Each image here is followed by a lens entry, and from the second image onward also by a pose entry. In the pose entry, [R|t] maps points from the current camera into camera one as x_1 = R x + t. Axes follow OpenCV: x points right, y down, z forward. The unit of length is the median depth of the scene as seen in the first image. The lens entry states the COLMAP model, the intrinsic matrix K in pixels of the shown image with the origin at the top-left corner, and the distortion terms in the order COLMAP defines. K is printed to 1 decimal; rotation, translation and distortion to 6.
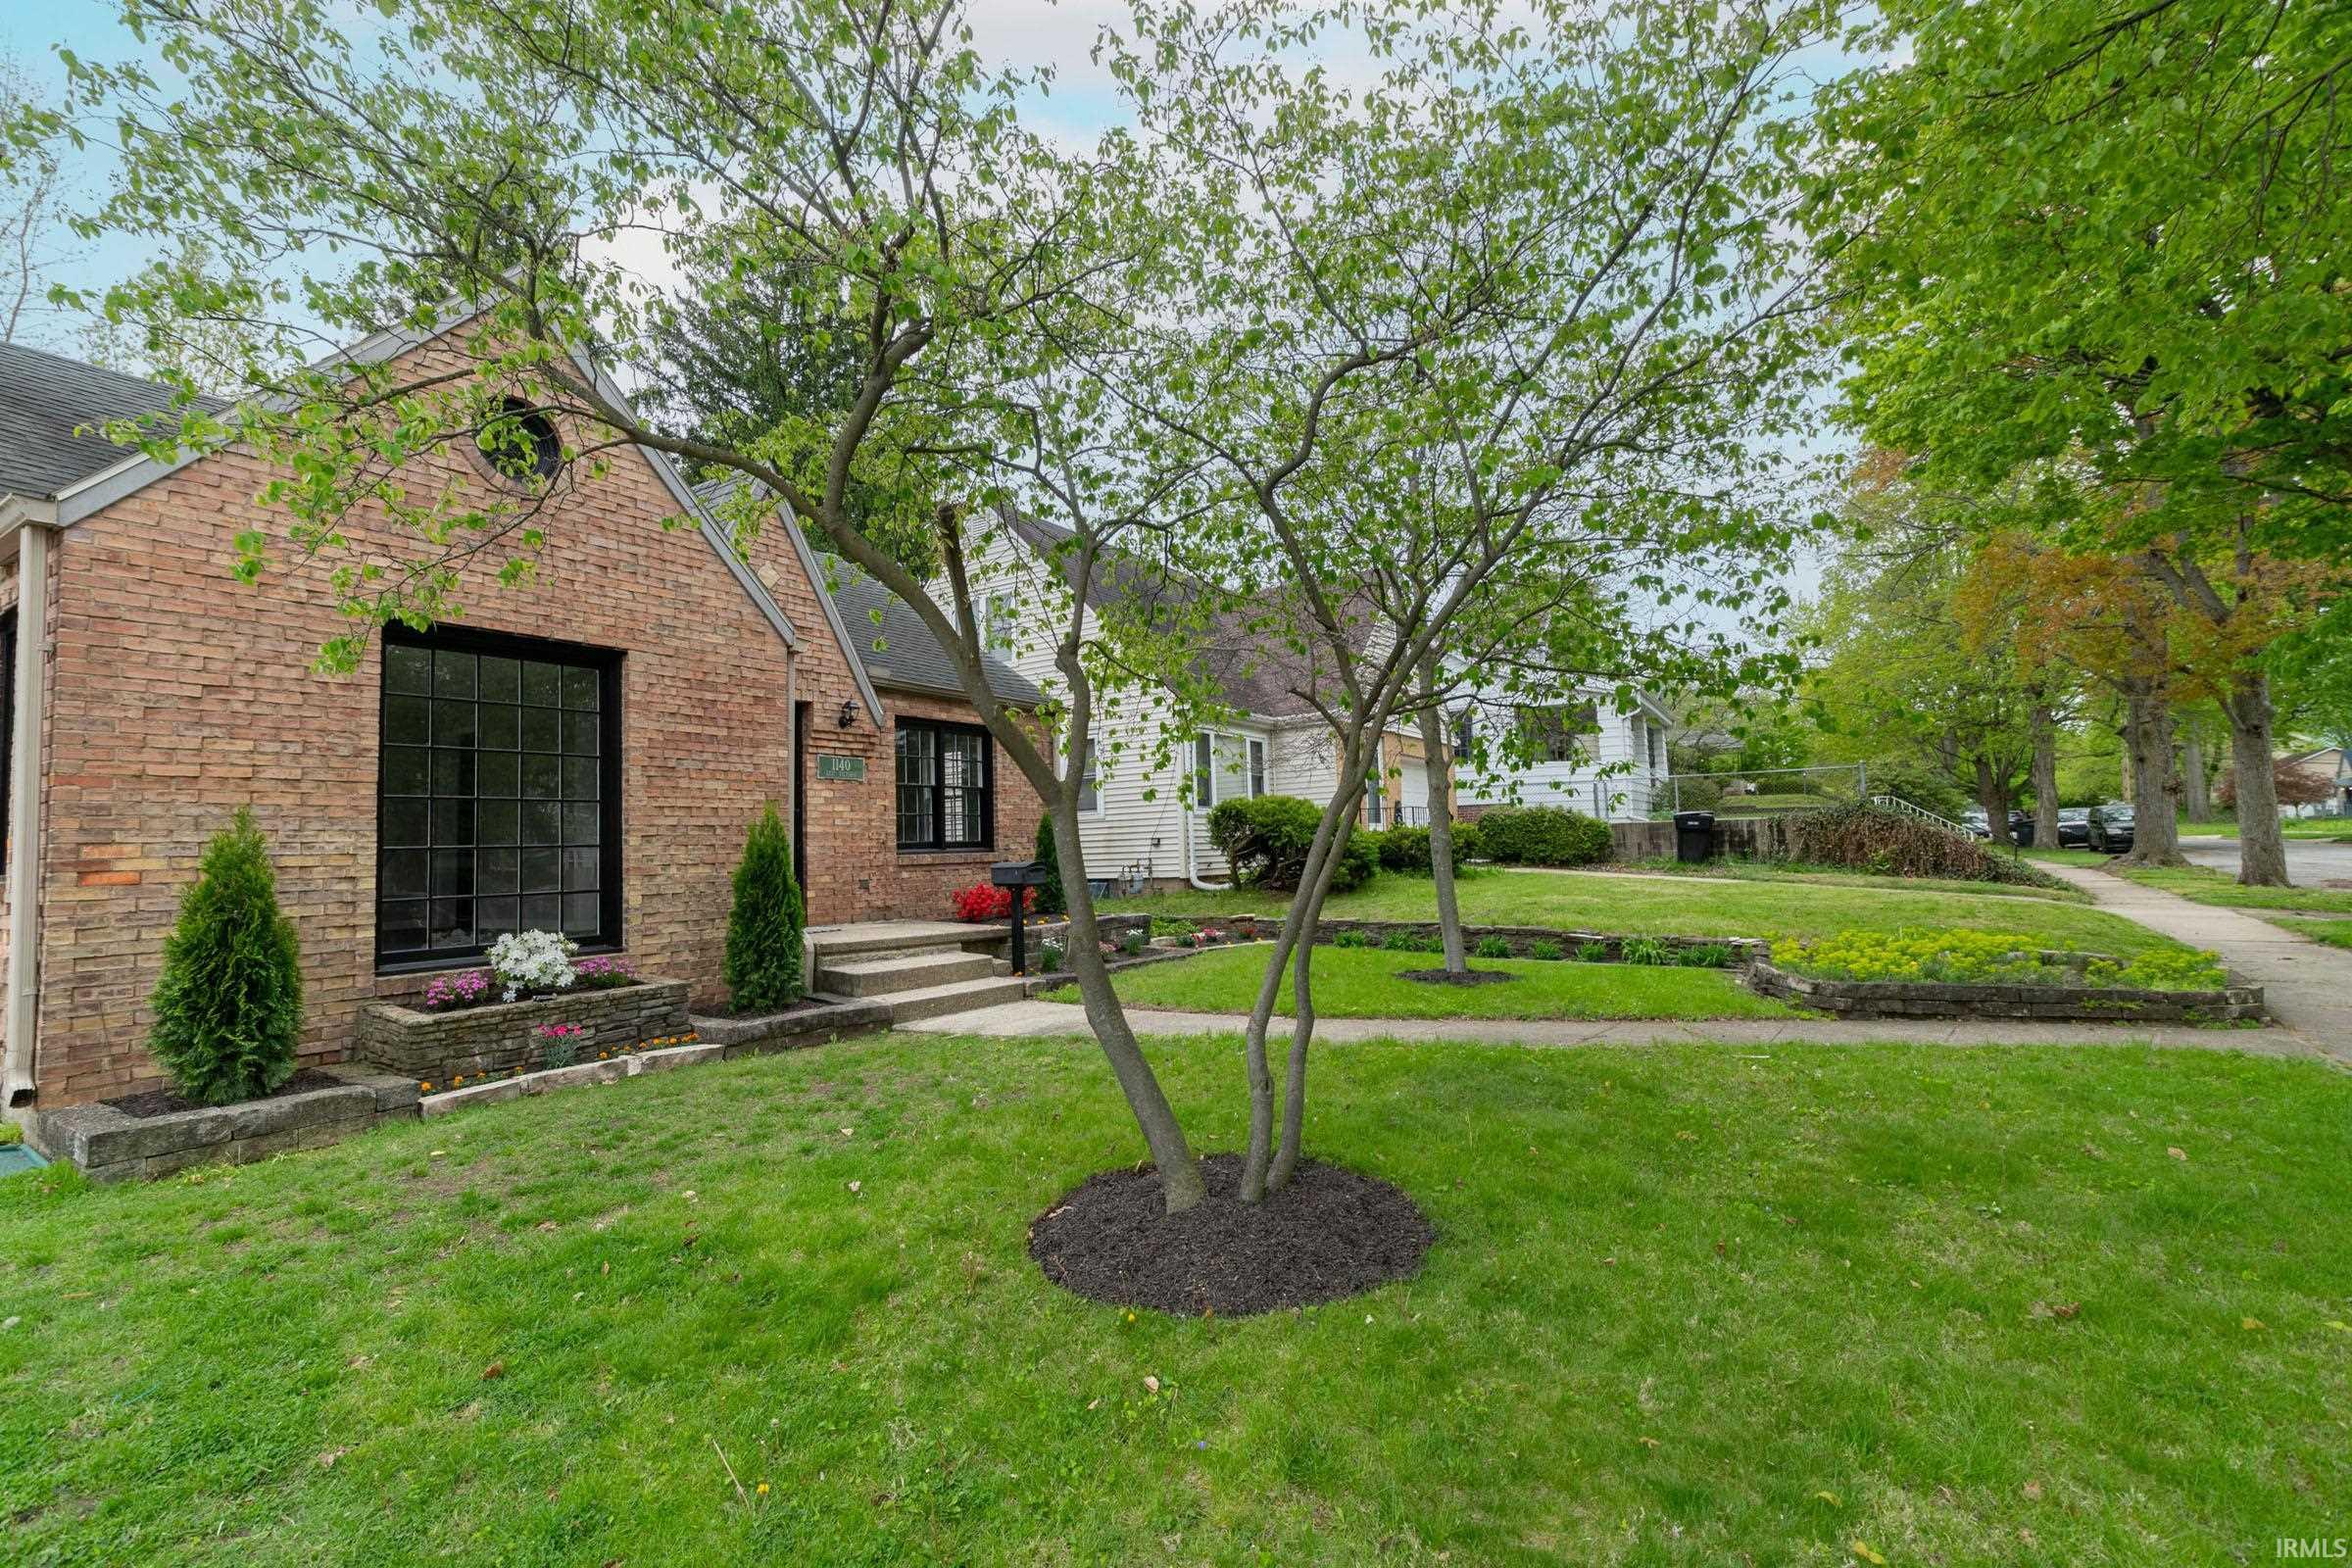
lens RADIAL K [[1048.2, 0, 1126.4], [0, 1048.2, 774.4], [0, 0, 1]] dist [0.000855, -0.001169]
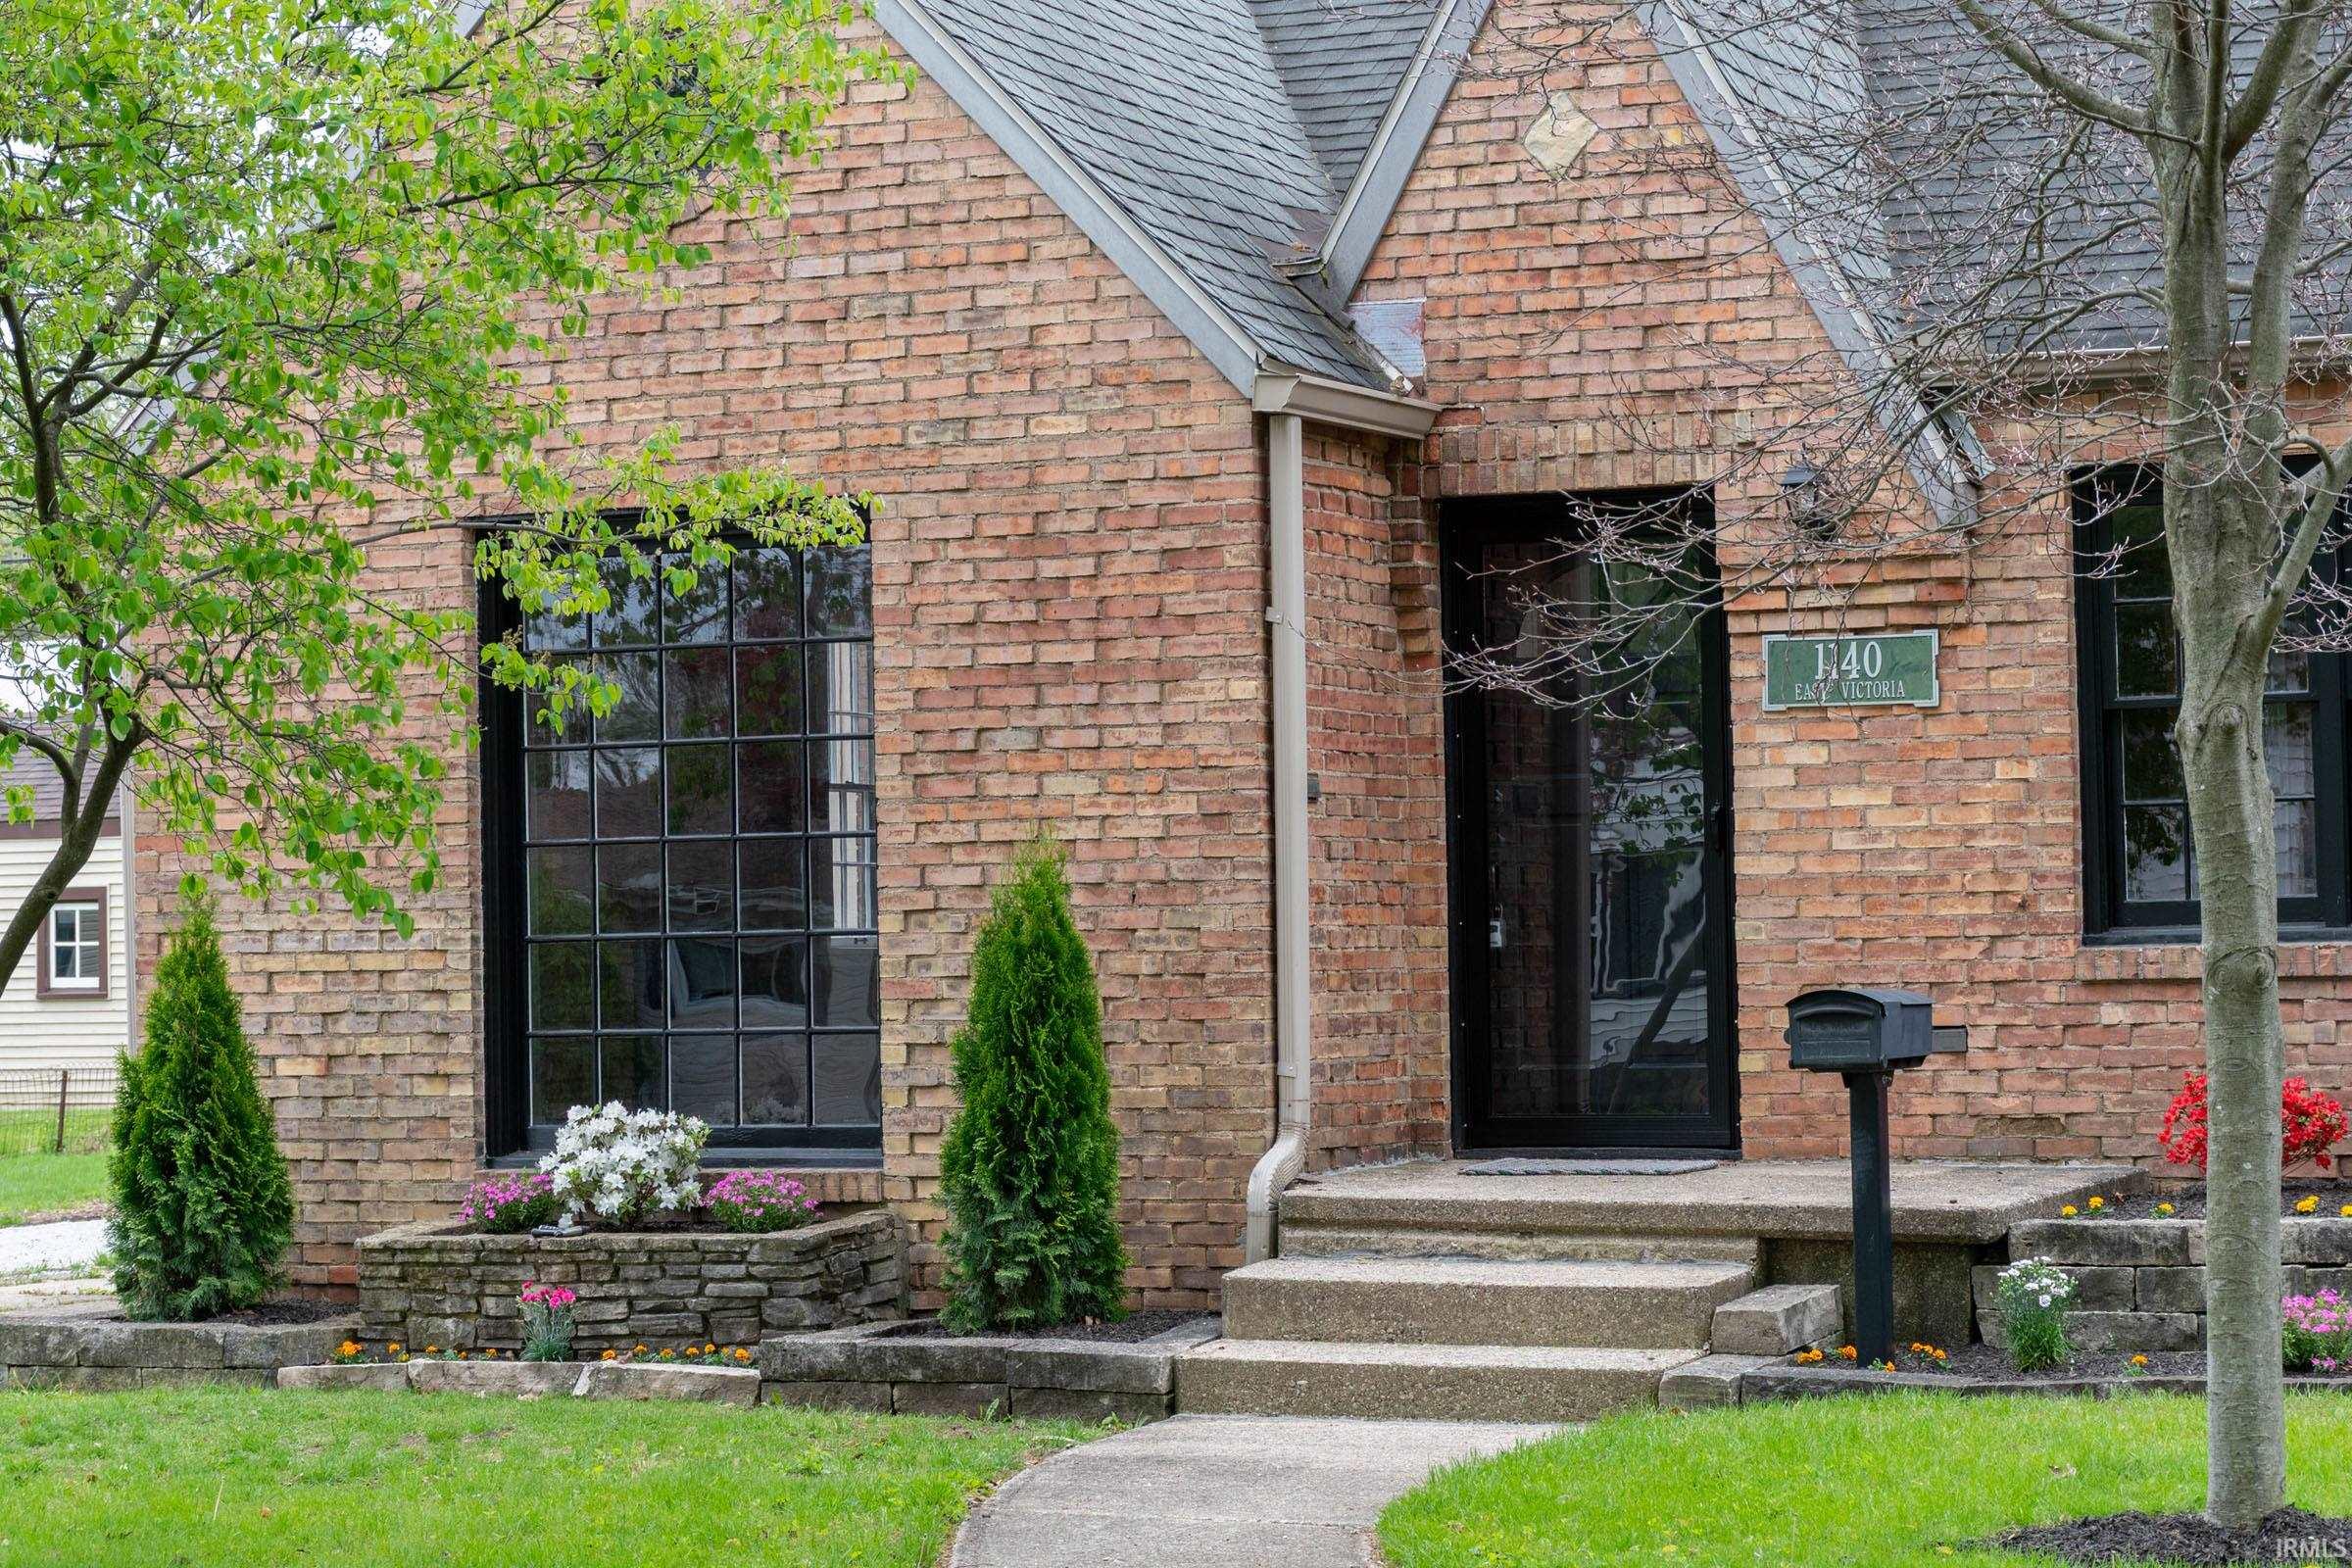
lens RADIAL K [[5249.0, 0, 1123.0], [0, 5249.0, 780.7], [0, 0, 1]] dist [-0.028234, 0.122057]
pose [[0.181174, -0.003862, -0.983443, 1.643329], [0.085169, 0.996297, 0.011778, -0.013941], [0.979756, -0.085893, 0.180832, 0.652863]]
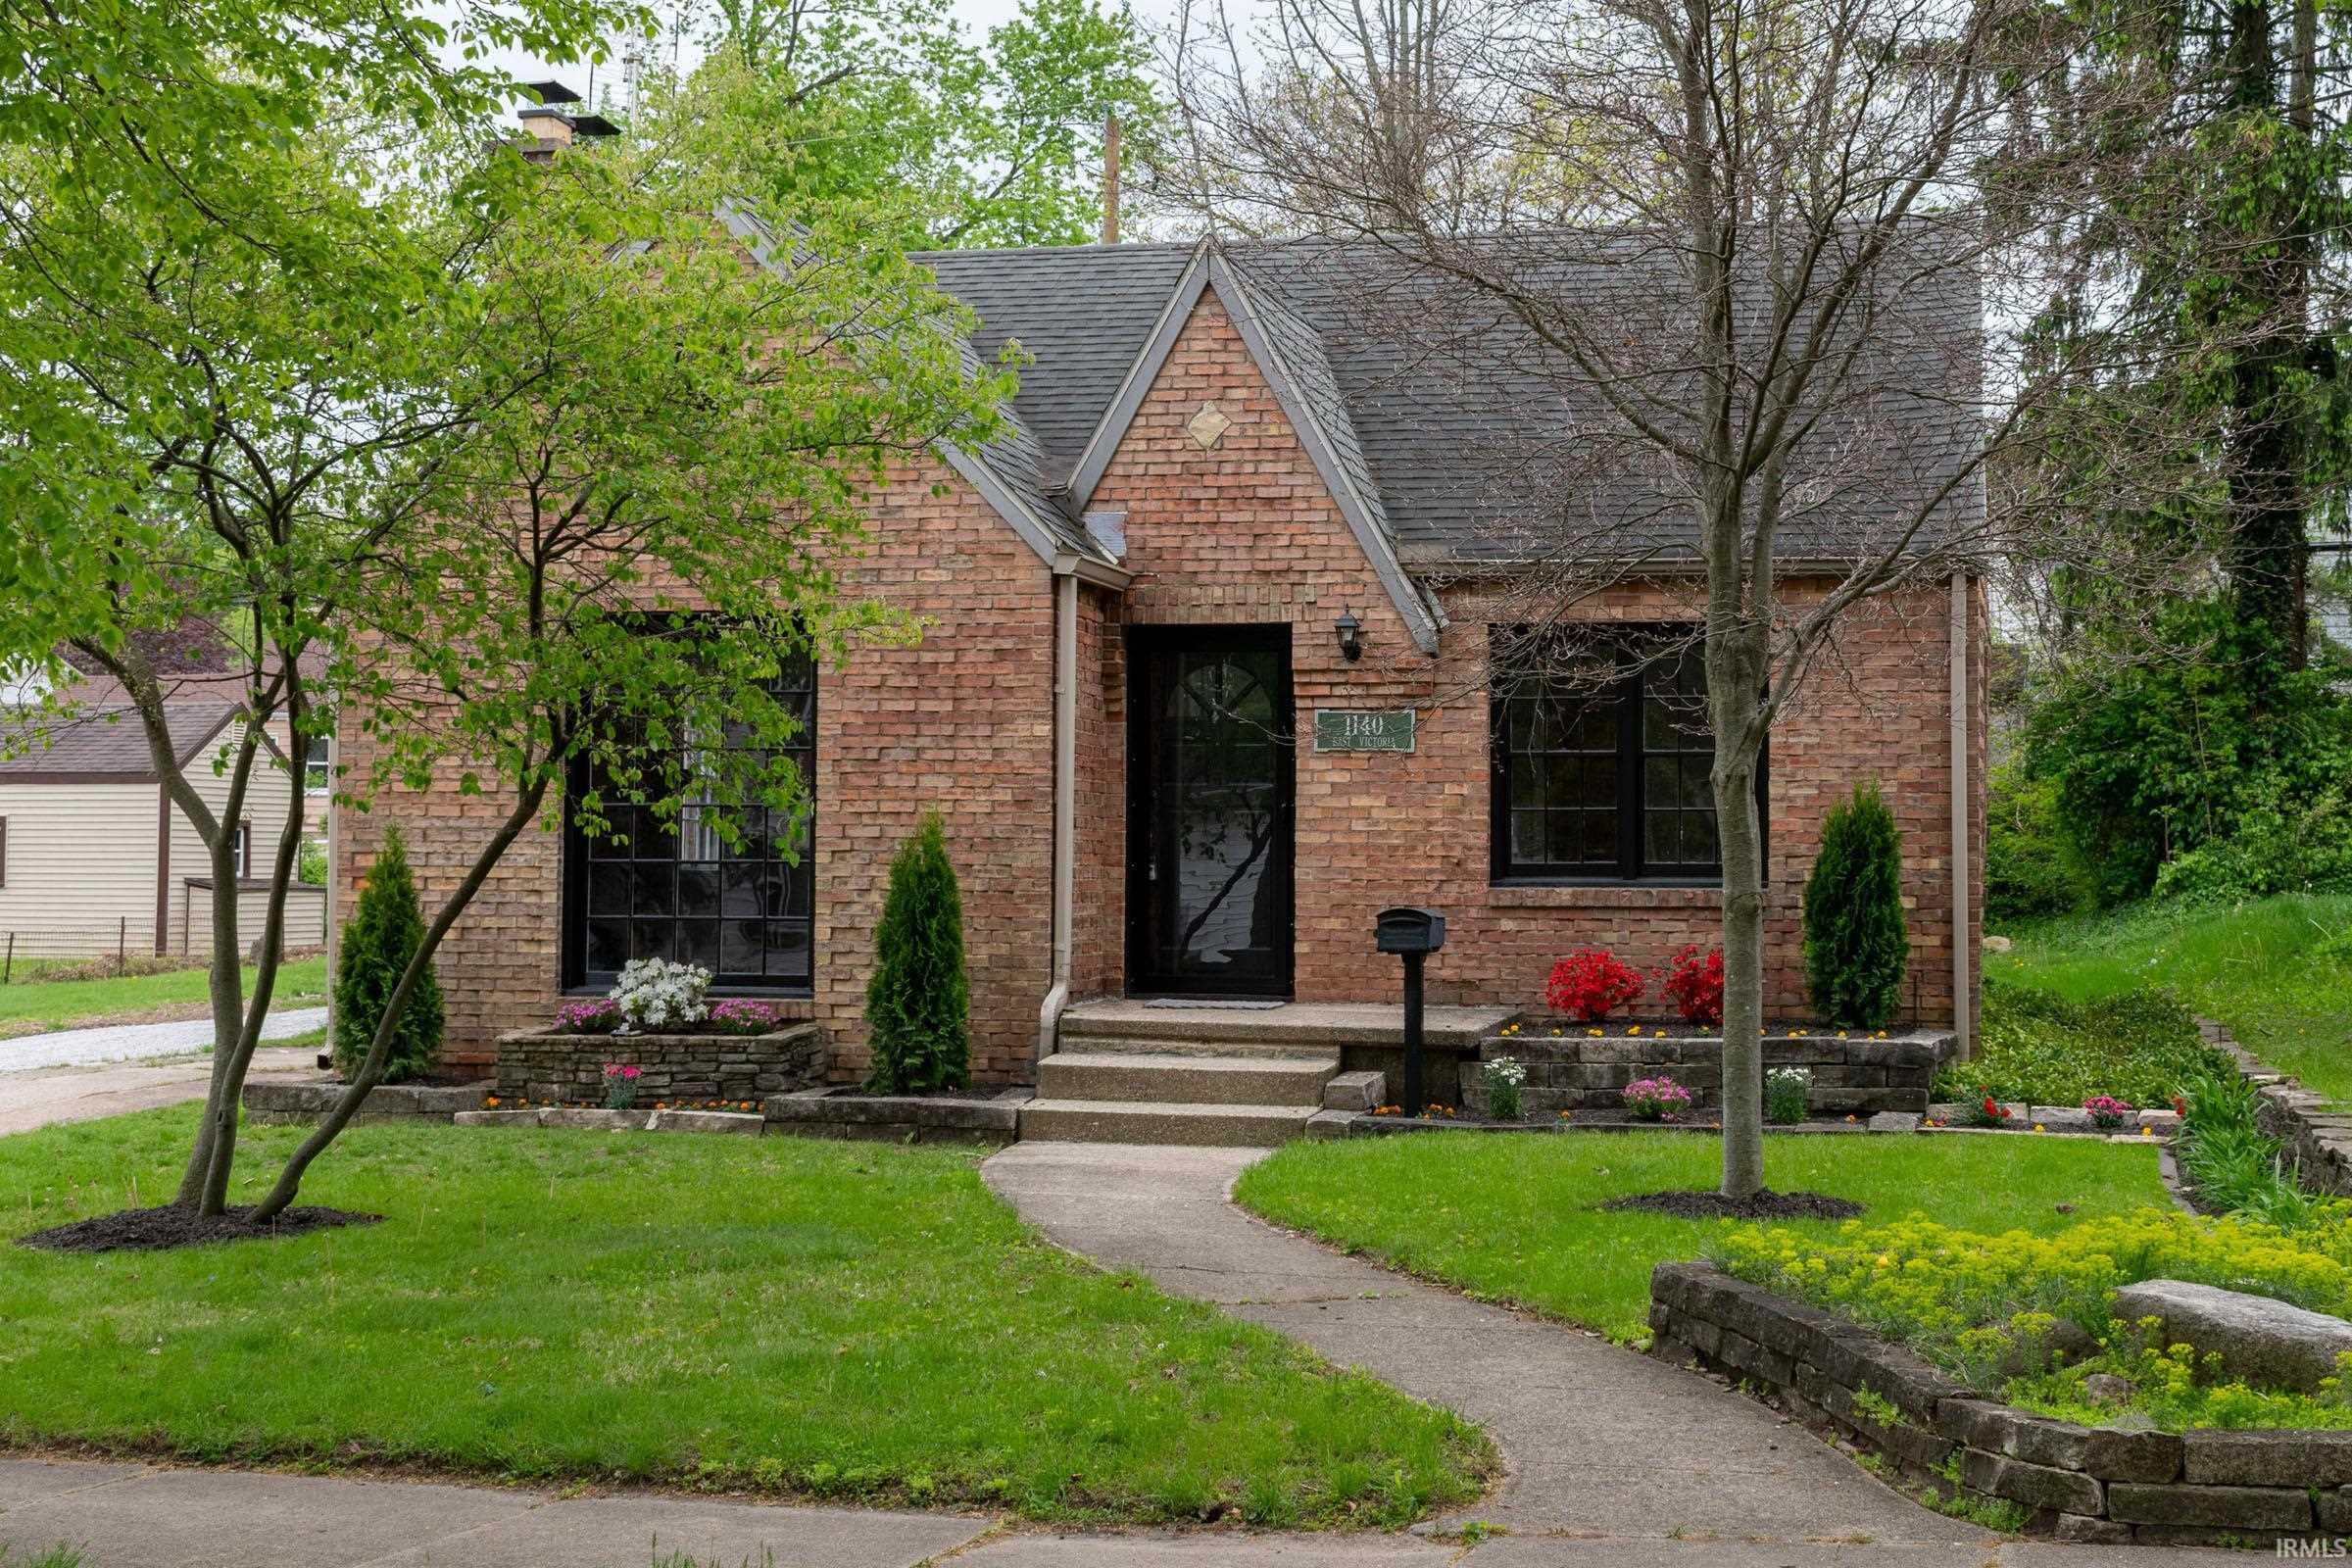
lens RADIAL K [[3172.1, 0, 1236.1], [0, 3172.1, 701.8], [0, 0, 1]] dist [0.013207, 0.000700]
pose [[0.393591, -0.016360, -0.919140, 1.697598], [0.049667, 0.998760, 0.003491, -0.041713], [0.917943, -0.047025, 0.393915, 0.337945]]
